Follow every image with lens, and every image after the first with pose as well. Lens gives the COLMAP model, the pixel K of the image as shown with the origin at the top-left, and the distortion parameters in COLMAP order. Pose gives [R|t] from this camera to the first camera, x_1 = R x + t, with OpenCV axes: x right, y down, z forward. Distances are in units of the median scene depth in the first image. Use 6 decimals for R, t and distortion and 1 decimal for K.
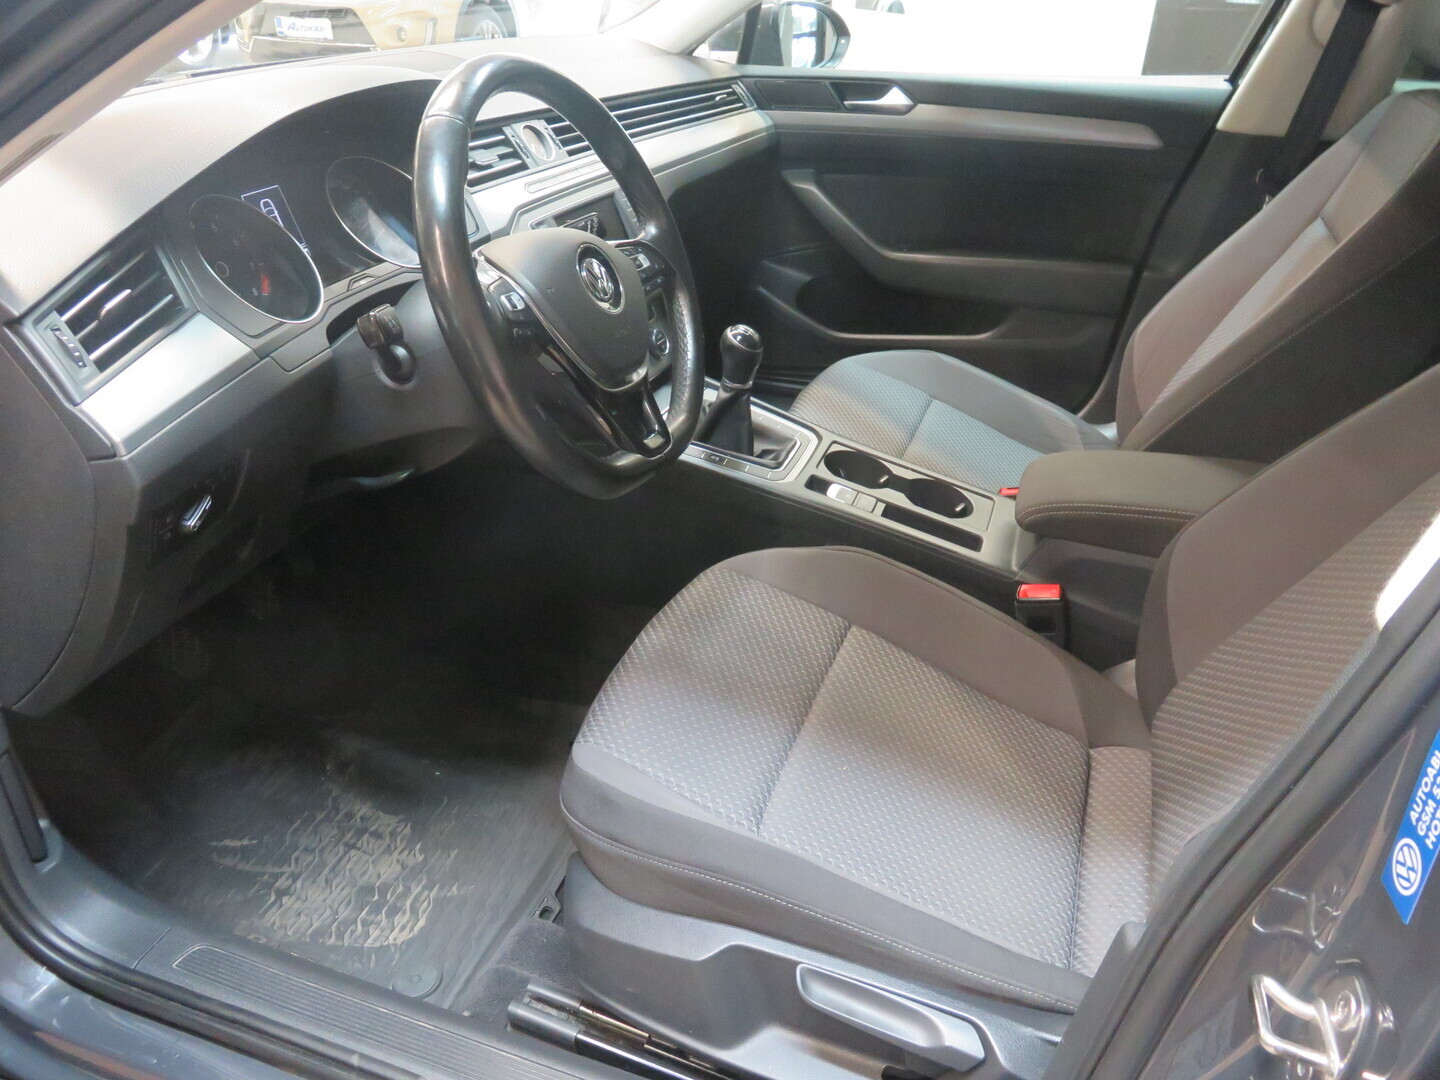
lens RADIAL K [[1076.6, 0, 720.0], [0, 1076.6, 540.0], [0, 0, 1]] dist [-0.007618, -0.006421]
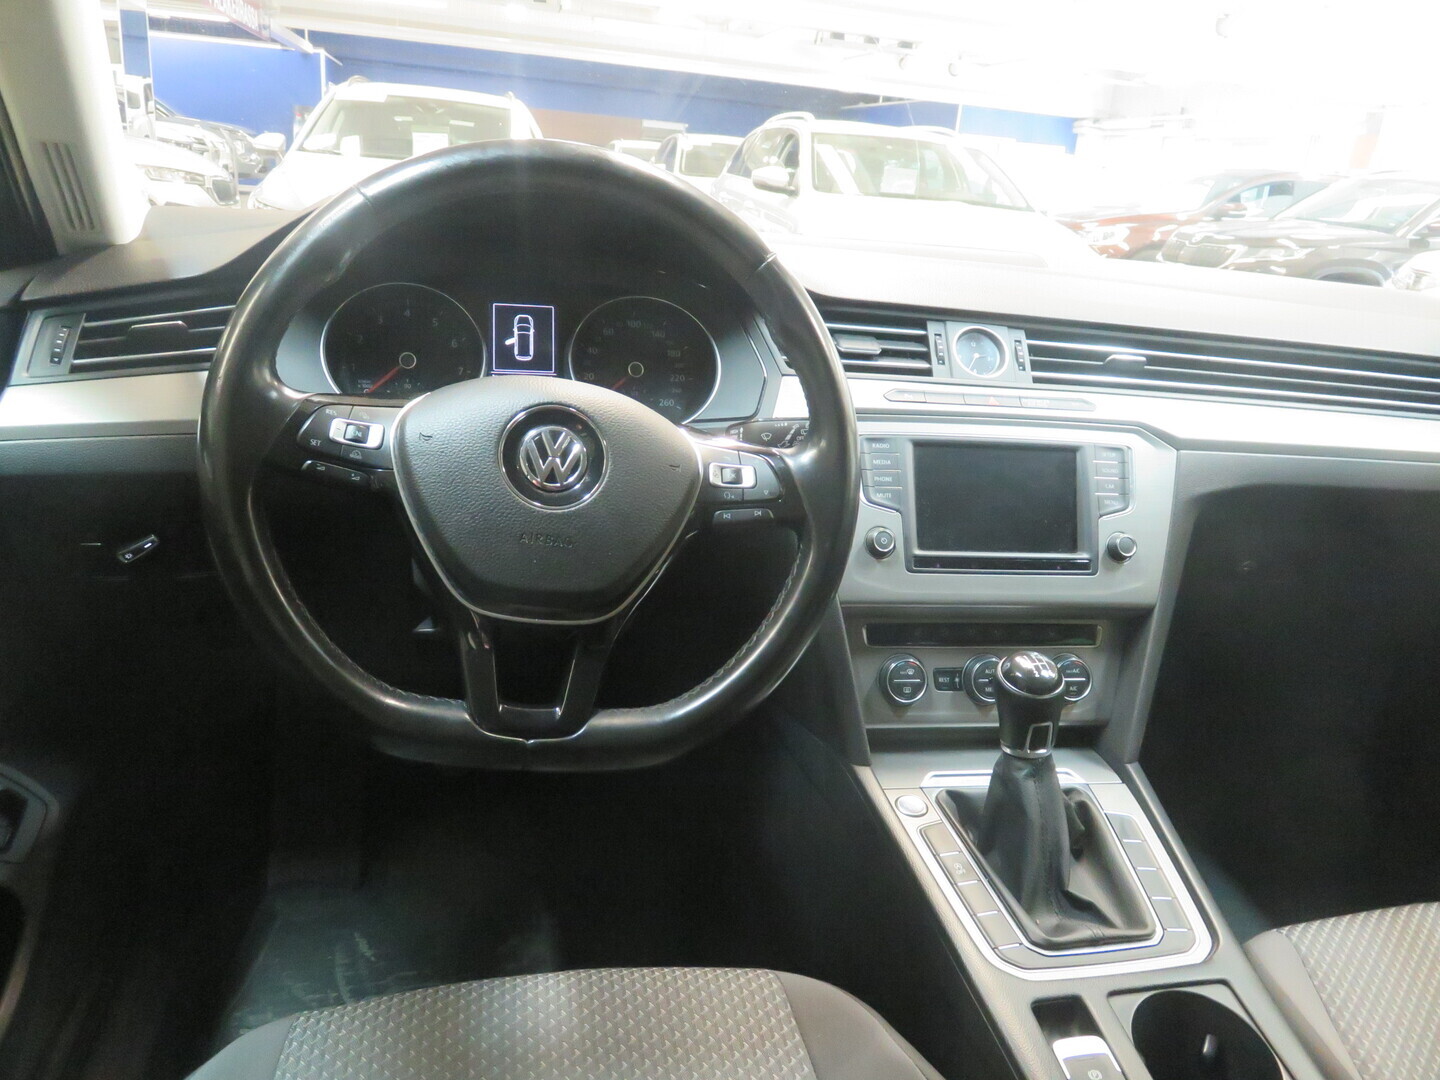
lens RADIAL K [[1076.6, 0, 720.0], [0, 1076.6, 540.0], [0, 0, 1]] dist [-0.007618, -0.006421]
pose [[0.546974, 0.298722, -0.782039, 0.348663], [-0.475236, 0.879851, 0.003694, -0.183875], [0.689181, 0.369633, 0.623219, 0.489235]]
